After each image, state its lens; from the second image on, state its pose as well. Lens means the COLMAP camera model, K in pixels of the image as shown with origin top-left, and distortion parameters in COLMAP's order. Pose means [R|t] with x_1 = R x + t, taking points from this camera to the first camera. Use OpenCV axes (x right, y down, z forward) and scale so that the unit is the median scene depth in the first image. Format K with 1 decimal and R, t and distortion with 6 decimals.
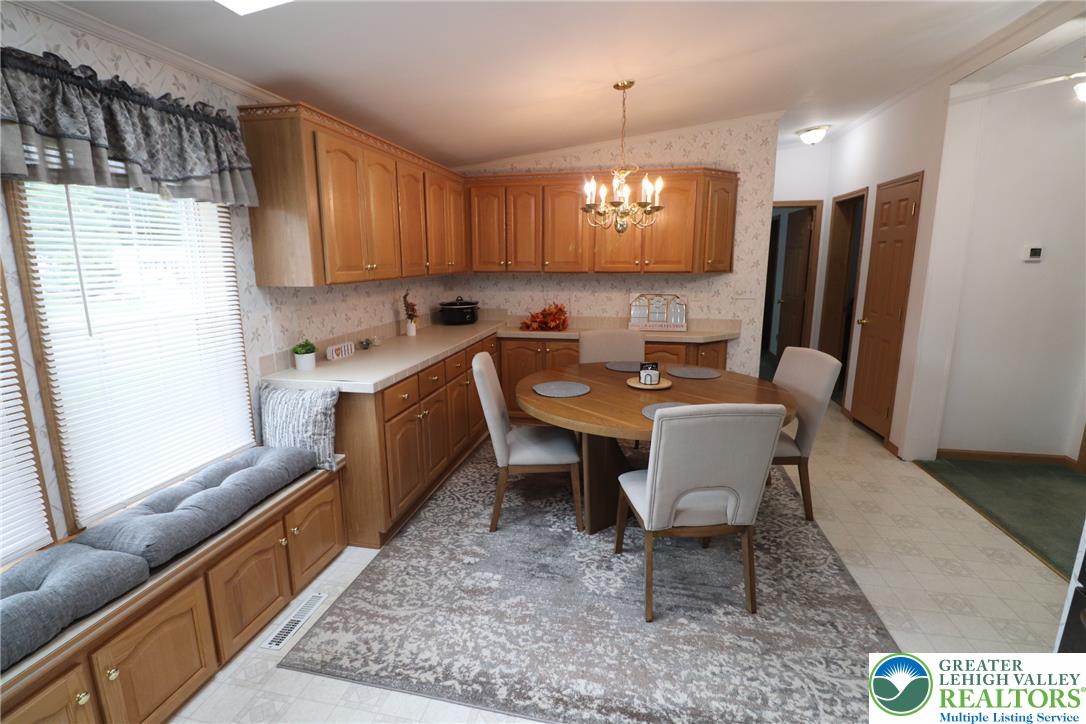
lens RADIAL K [[503.6, 0, 537.8], [0, 503.6, 358.2], [0, 0, 1]] dist [-0.009948, -0.008386]
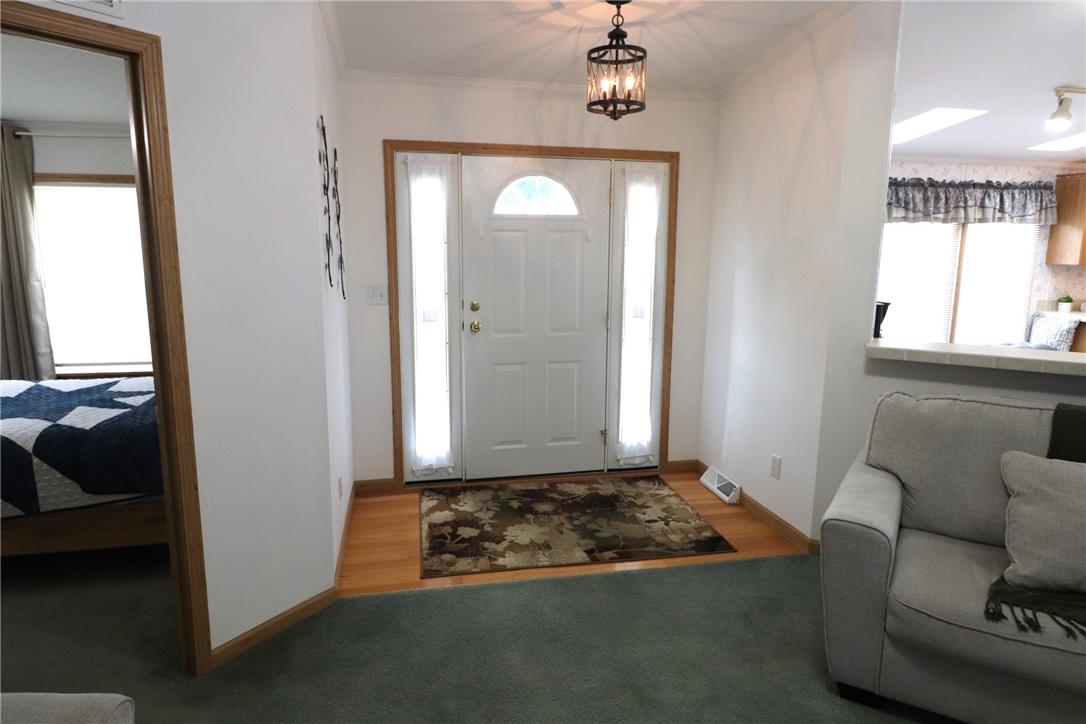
lens RADIAL K [[650.3, 0, 534.2], [0, 650.3, 366.2], [0, 0, 1]] dist [-0.006920, -0.004879]
pose [[0.394906, 0.166300, -0.903545, 1.165075], [-0.177295, 0.978789, 0.102659, 0.401312], [0.901452, 0.119654, 0.416014, -2.104456]]
